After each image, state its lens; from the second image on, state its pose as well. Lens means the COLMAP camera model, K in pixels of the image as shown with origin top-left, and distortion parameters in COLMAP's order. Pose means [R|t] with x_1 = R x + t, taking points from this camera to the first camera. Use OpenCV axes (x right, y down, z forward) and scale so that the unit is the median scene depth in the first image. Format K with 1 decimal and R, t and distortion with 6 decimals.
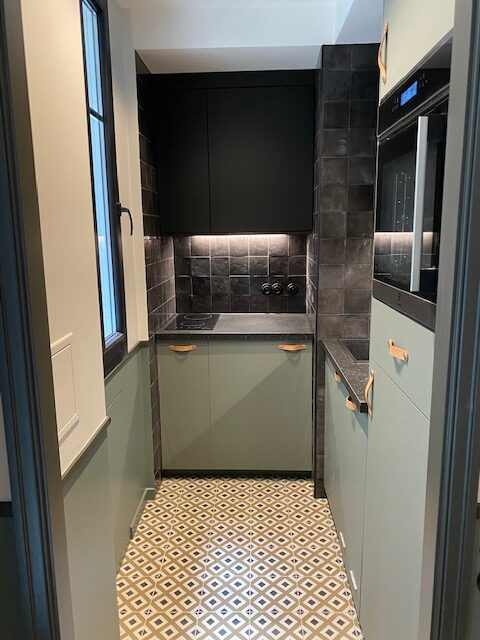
lens RADIAL K [[490.7, 0, 242.4], [0, 490.7, 319.5], [0, 0, 1]] dist [0.055111, -0.065345]
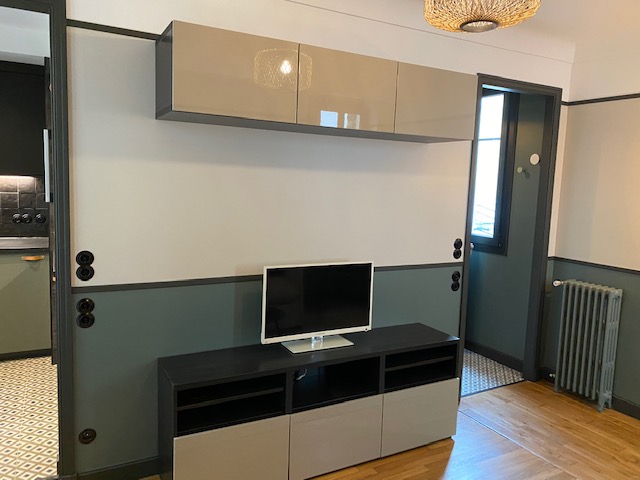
lens RADIAL K [[490.7, 0, 323.4], [0, 490.7, 237.4], [0, 0, 1]] dist [0.055111, -0.065345]
pose [[0.872290, -0.020598, 0.488556, 0.128491], [0.052159, 0.997332, -0.051078, 0.108385], [-0.486200, 0.070037, 0.871036, -0.584978]]
